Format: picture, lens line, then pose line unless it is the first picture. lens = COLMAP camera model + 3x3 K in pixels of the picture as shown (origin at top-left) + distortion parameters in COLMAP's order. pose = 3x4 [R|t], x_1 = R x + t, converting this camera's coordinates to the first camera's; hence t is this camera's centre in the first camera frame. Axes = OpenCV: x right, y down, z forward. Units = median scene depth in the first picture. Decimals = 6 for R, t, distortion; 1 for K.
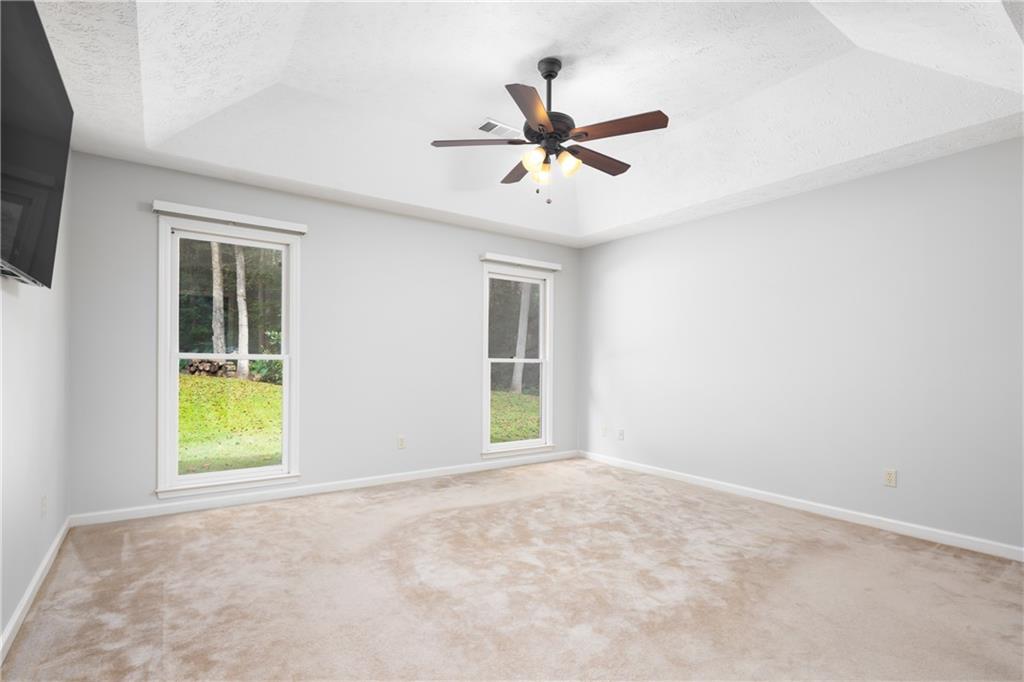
lens RADIAL K [[497.3, 0, 504.5], [0, 497.3, 358.7], [0, 0, 1]] dist [-0.000364, -0.000198]
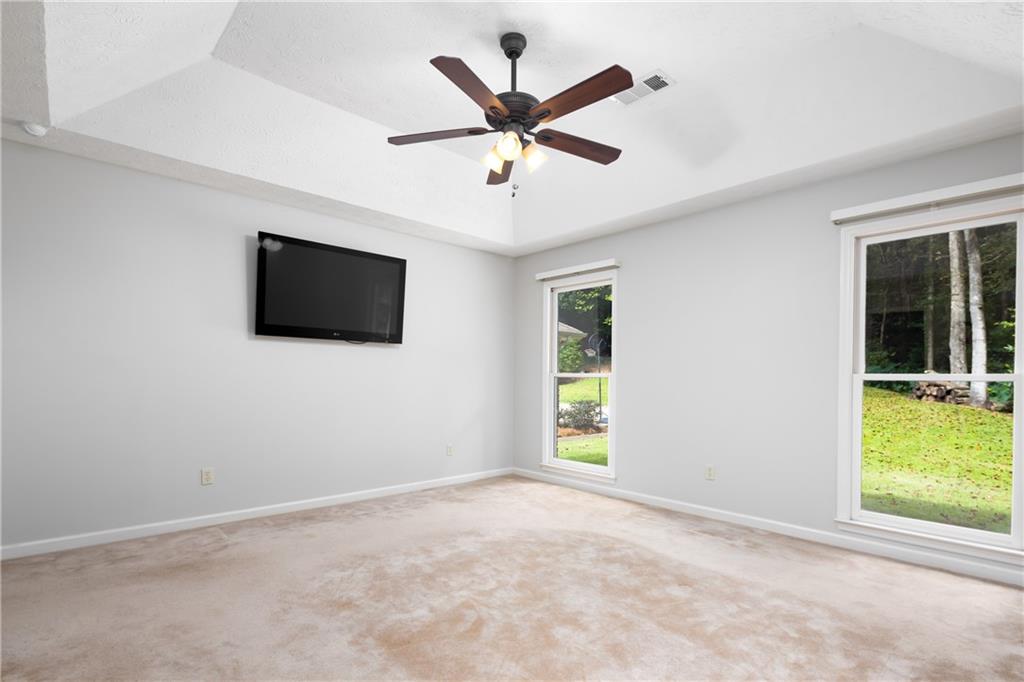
lens RADIAL K [[492.7, 0, 512.8], [0, 492.7, 346.7], [0, 0, 1]] dist [-0.000068, 0.000004]
pose [[0.136641, -0.072360, -0.987974, 0.162549], [-0.002913, 0.997295, -0.073446, 0.004563], [0.990616, 0.012913, 0.136060, 0.146661]]
